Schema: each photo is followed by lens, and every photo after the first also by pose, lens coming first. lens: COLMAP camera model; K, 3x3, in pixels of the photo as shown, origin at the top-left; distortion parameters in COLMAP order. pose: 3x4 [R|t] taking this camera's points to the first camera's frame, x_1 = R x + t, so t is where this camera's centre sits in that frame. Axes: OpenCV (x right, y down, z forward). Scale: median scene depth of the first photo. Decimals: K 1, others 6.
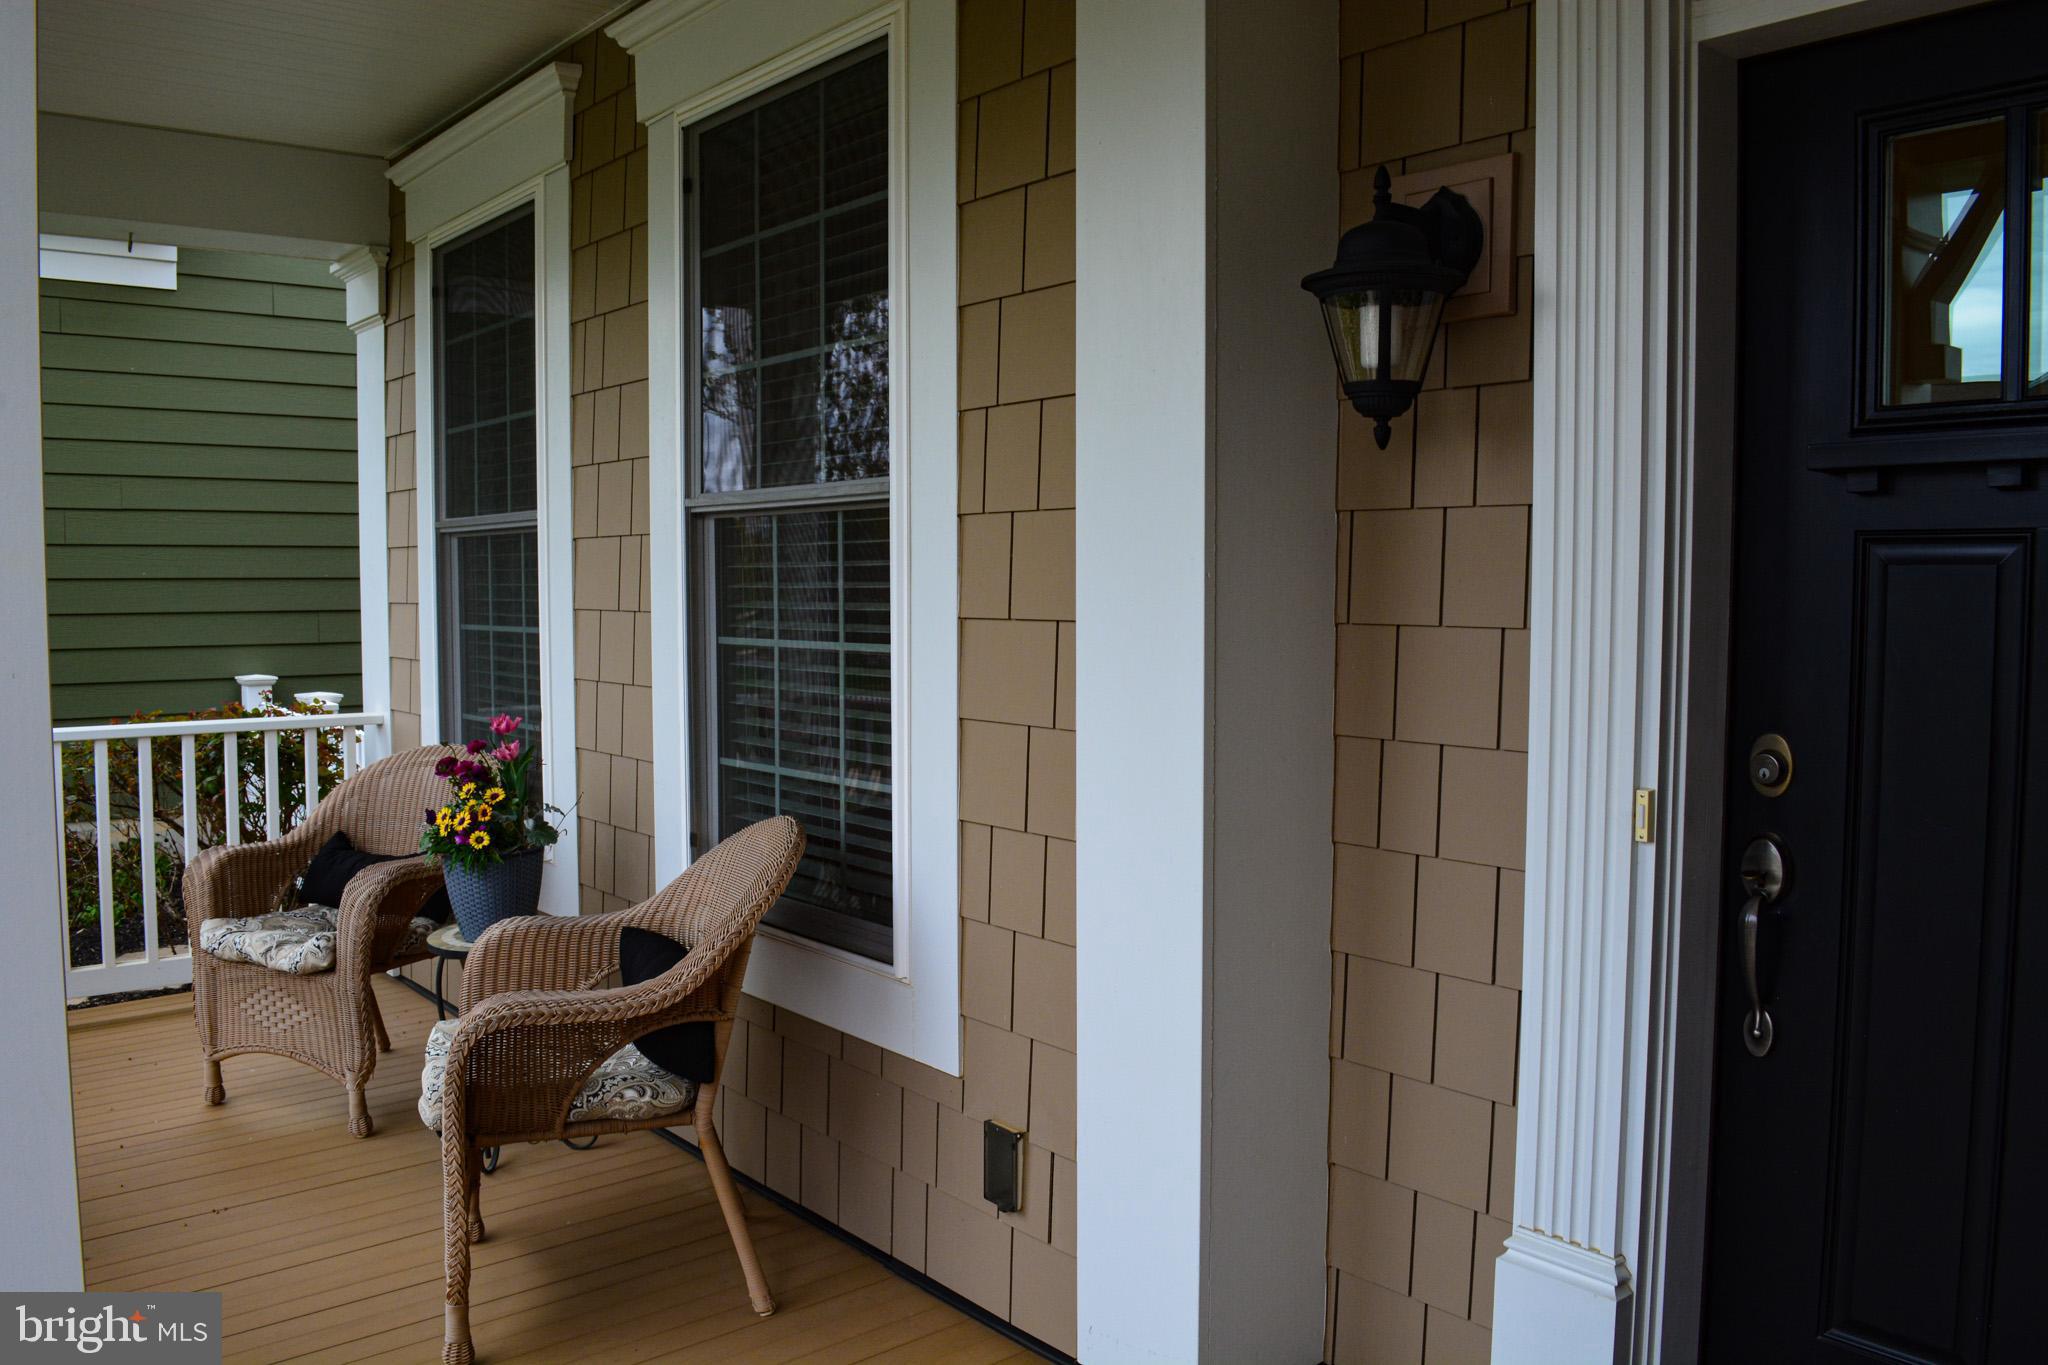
lens RADIAL K [[1601.9, 0, 1019.1], [0, 1601.9, 685.9], [0, 0, 1]] dist [-0.088038, 0.014256]
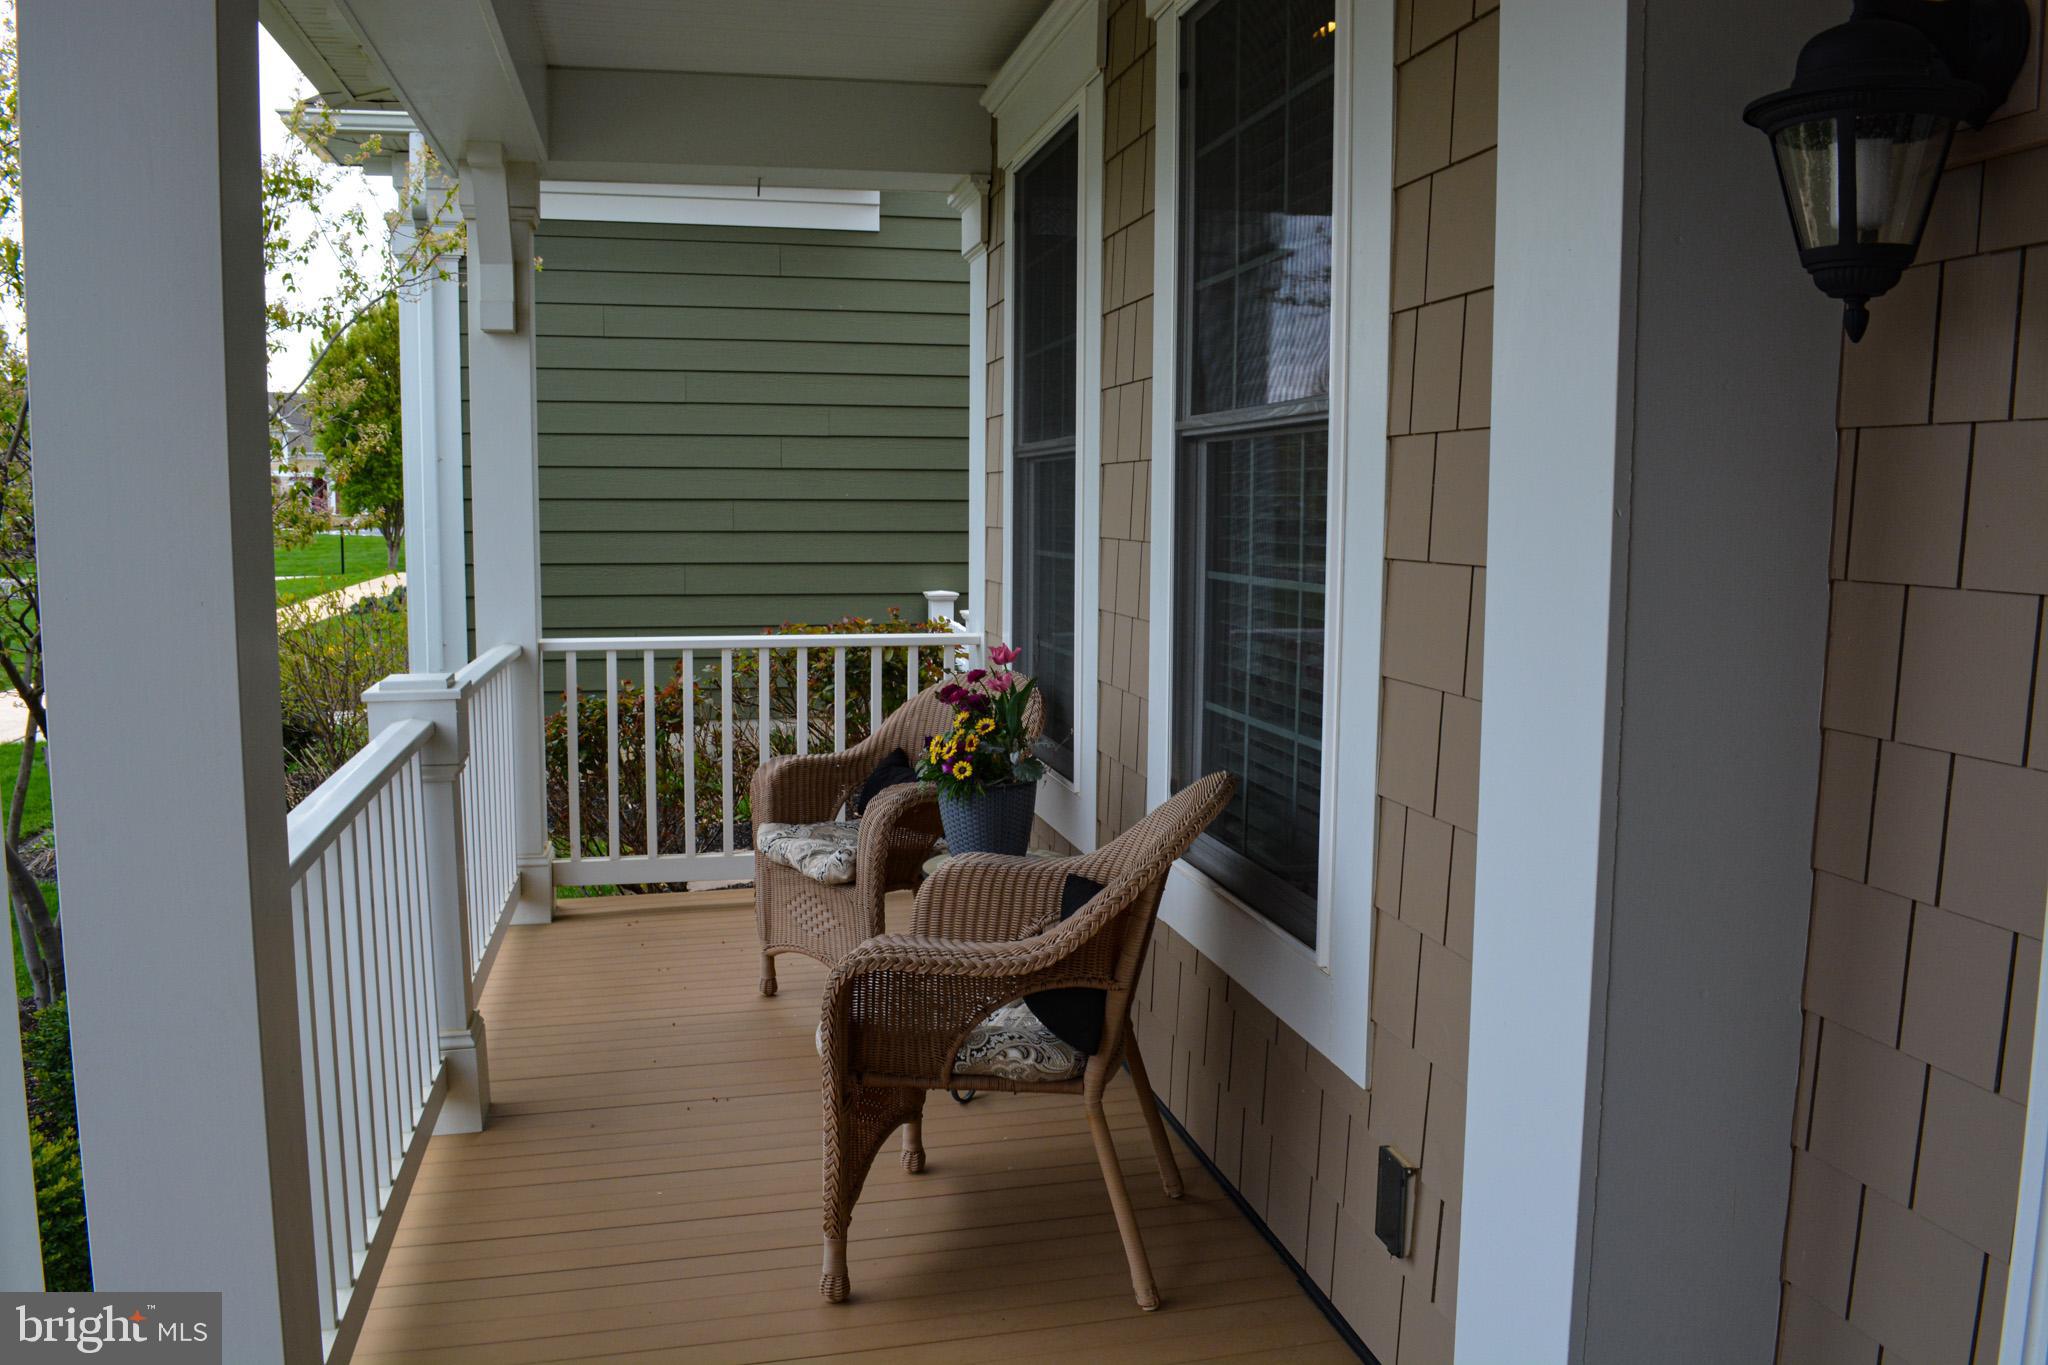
lens RADIAL K [[1601.9, 0, 1027.3], [0, 1601.9, 684.7], [0, 0, 1]] dist [-0.088038, 0.014256]
pose [[0.893618, 0.056045, -0.445315, 0.160208], [-0.035470, 0.997888, 0.054411, -0.013939], [0.447424, -0.032828, 0.893719, 0.145473]]
